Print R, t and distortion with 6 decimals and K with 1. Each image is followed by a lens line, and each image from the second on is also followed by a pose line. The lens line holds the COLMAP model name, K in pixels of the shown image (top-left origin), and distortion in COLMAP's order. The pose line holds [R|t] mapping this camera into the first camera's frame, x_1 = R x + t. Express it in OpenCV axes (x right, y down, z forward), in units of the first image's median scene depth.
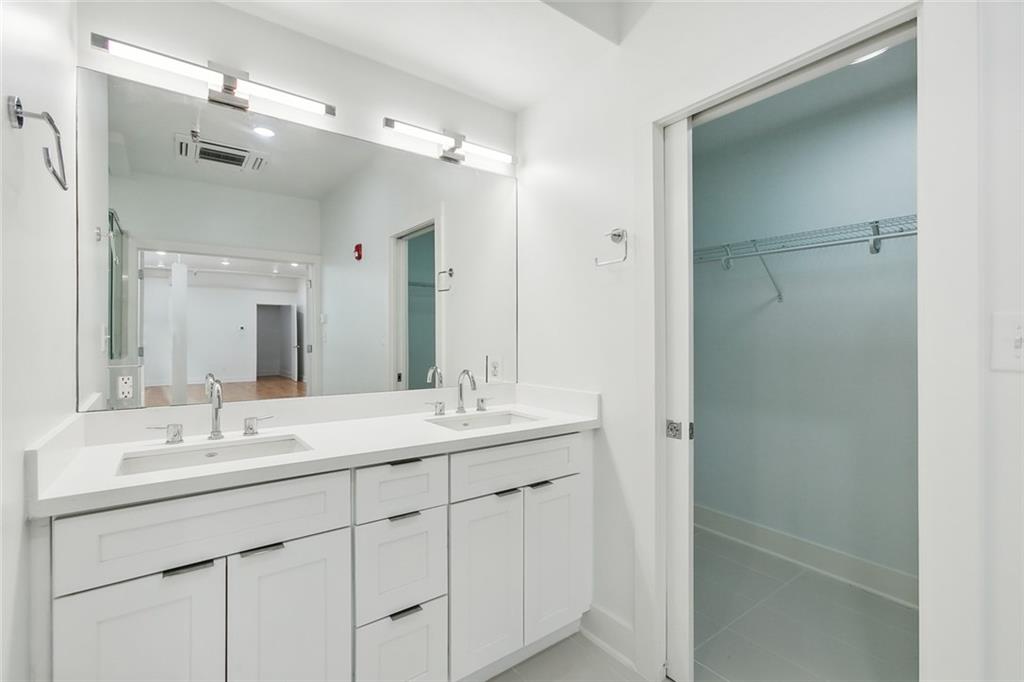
lens RADIAL K [[462.4, 0, 517.3], [0, 462.4, 339.3], [0, 0, 1]] dist [0.003146, 0.001516]
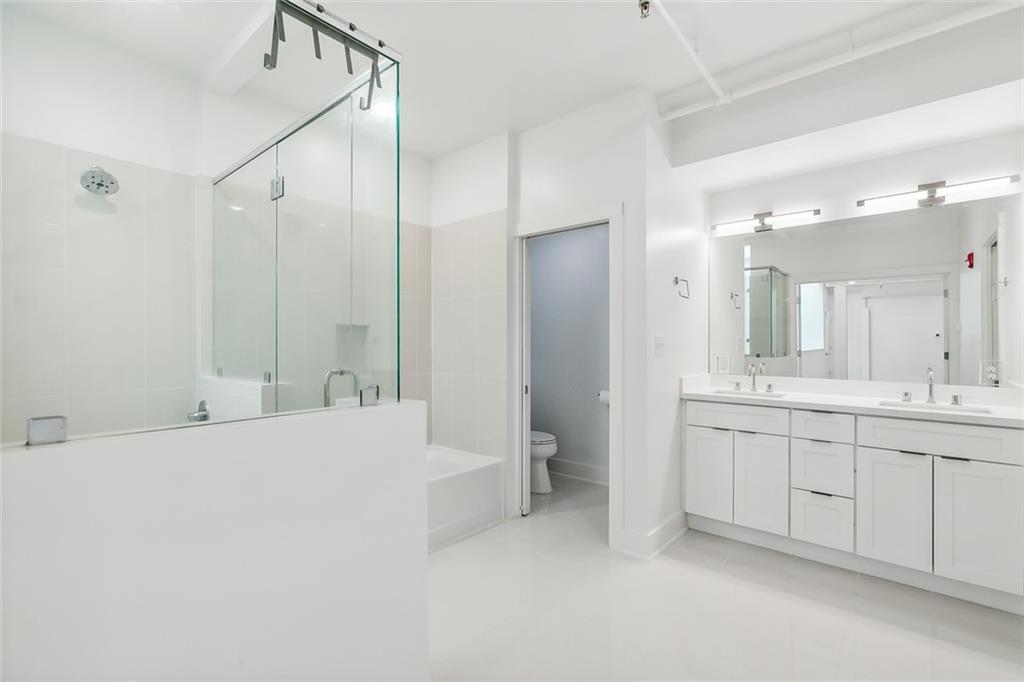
lens RADIAL K [[462.4, 0, 517.3], [0, 462.4, 339.3], [0, 0, 1]] dist [0.003146, 0.001516]
pose [[0.221923, -0.002996, -0.975060, 1.194153], [-0.011991, 0.999911, -0.005802, 0.003462], [0.974991, 0.012979, 0.221867, -0.542617]]
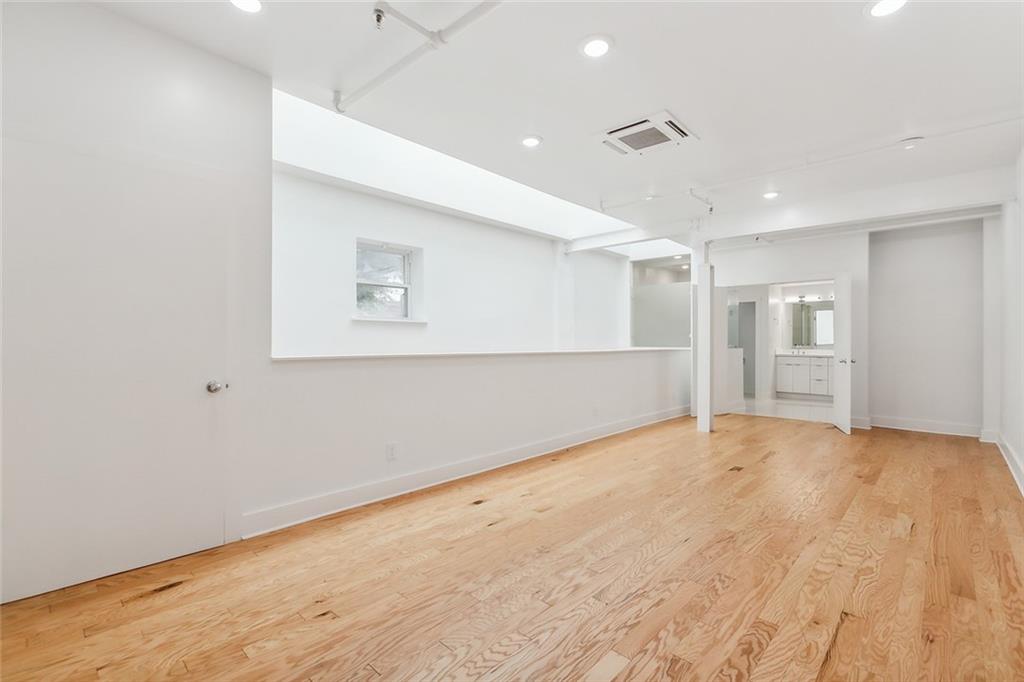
lens RADIAL K [[462.4, 0, 517.3], [0, 462.4, 339.3], [0, 0, 1]] dist [0.003146, 0.001516]
pose [[0.186925, 0.001271, -0.982373, 5.118008], [-0.012267, 0.999924, -0.001041, 0.066619], [0.982298, 0.012245, 0.186927, -4.200860]]
